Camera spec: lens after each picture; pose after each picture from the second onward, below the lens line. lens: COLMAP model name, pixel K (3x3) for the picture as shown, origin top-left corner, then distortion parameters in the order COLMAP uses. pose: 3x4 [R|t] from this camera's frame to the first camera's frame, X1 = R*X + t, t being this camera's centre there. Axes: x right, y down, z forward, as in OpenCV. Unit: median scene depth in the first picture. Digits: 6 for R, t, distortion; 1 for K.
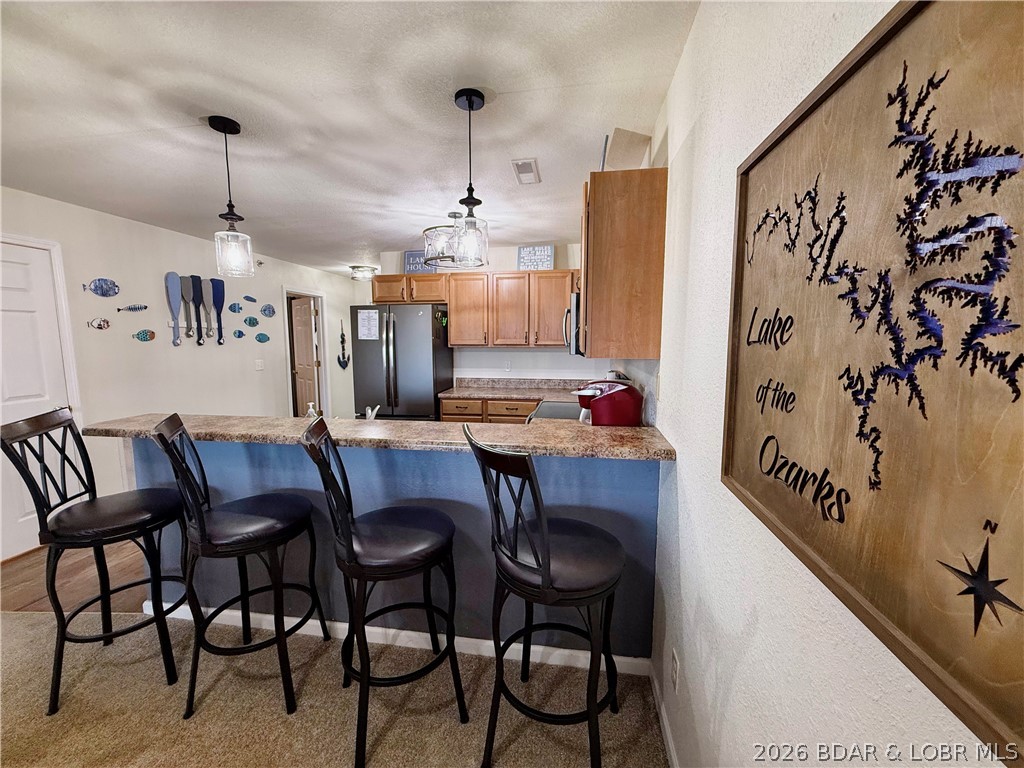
lens RADIAL K [[409.5, 0, 510.4], [0, 409.5, 385.3], [0, 0, 1]] dist [-0.002233, -0.000798]
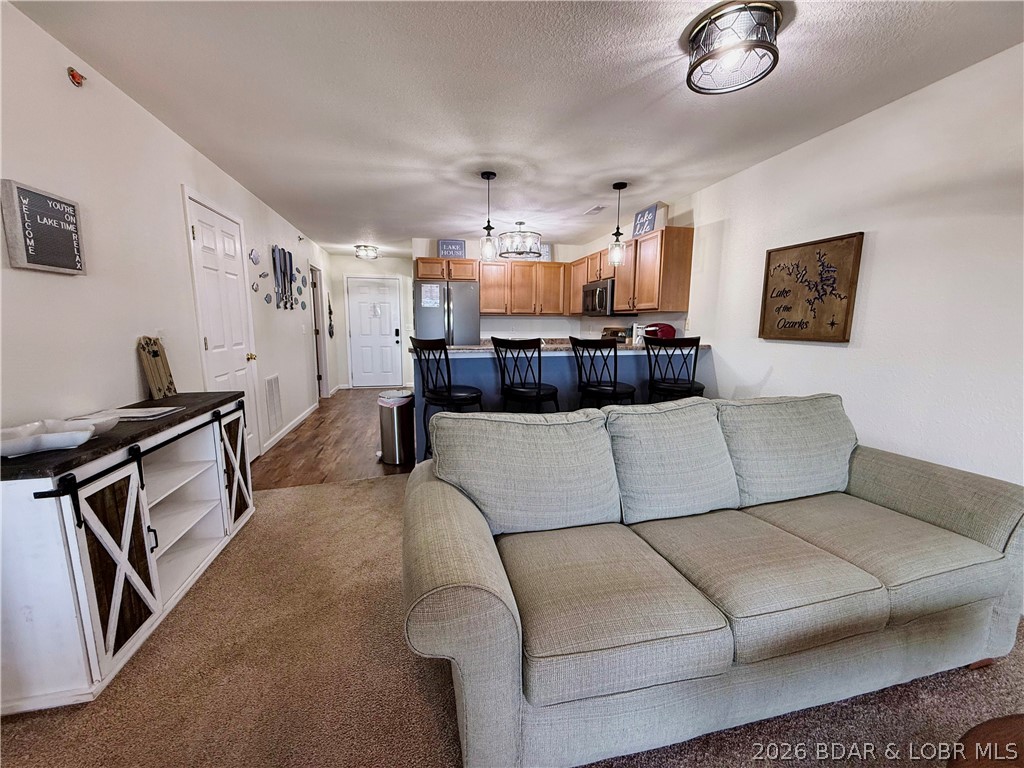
lens RADIAL K [[409.5, 0, 509.2], [0, 409.5, 385.3], [0, 0, 1]] dist [-0.002233, -0.000798]
pose [[0.928802, -0.050826, 0.367074, -0.609964], [0.036547, 0.998284, 0.045751, 0.087987], [-0.368770, -0.029078, 0.929066, -0.325979]]
